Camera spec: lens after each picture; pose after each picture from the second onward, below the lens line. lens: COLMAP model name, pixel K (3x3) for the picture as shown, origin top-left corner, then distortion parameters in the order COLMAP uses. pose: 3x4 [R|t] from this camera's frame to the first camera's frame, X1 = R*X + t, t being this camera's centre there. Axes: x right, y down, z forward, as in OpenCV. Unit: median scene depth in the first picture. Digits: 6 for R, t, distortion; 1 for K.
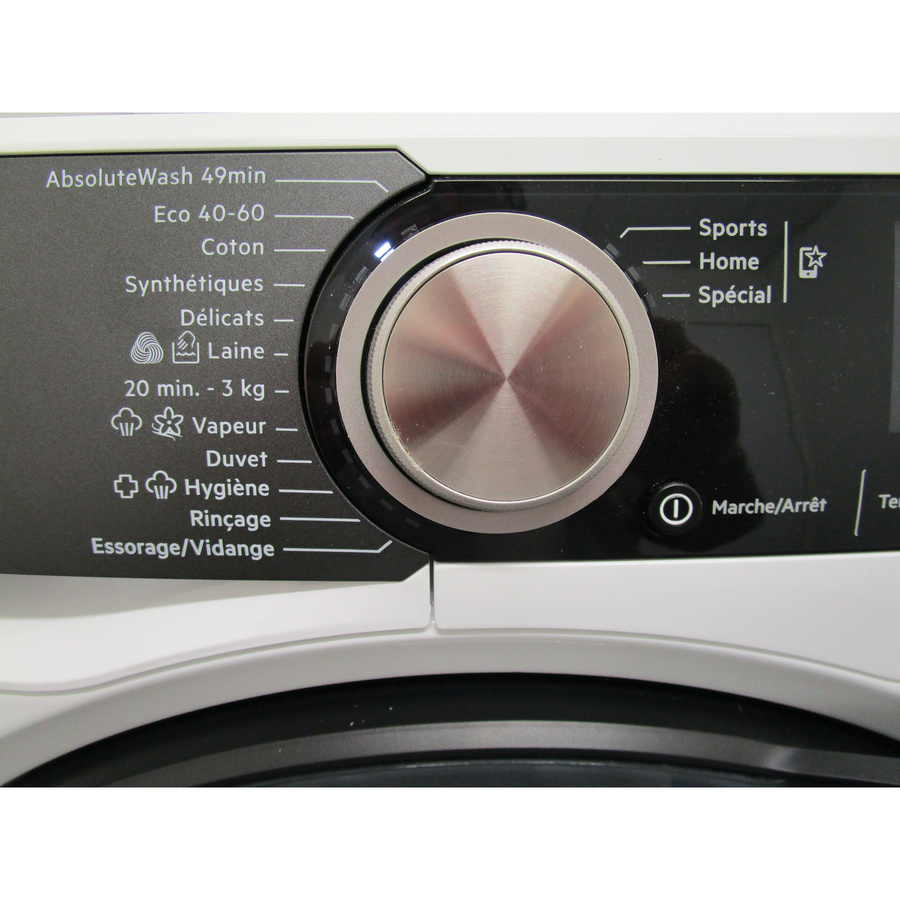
lens RADIAL K [[639.8, 0, 453.4], [0, 639.8, 446.8], [0, 0, 1]] dist [-0.011678, 0.000336]
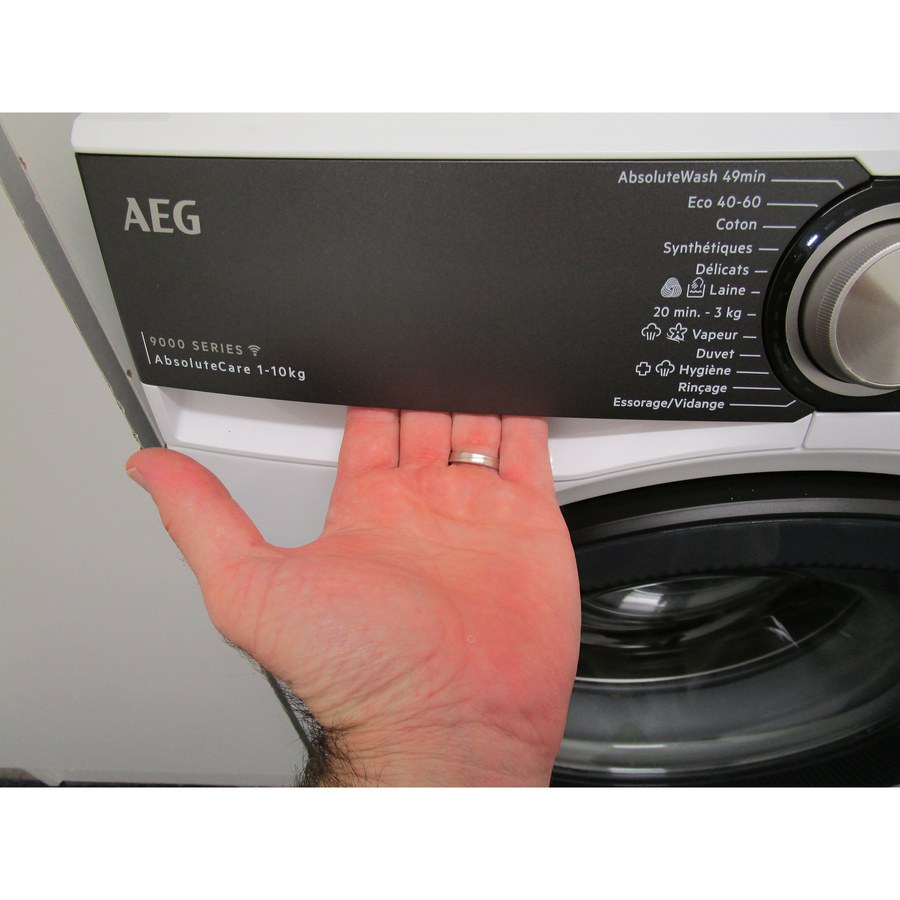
lens RADIAL K [[650.1, 0, 450.0], [0, 650.1, 450.0], [0, 0, 1]] dist [-0.003230, 0.003946]
pose [[0.999611, 0.005943, -0.027250, -1.009356], [0.003262, 0.945410, 0.325866, -0.308571], [0.027700, -0.325828, 0.945023, -0.743451]]
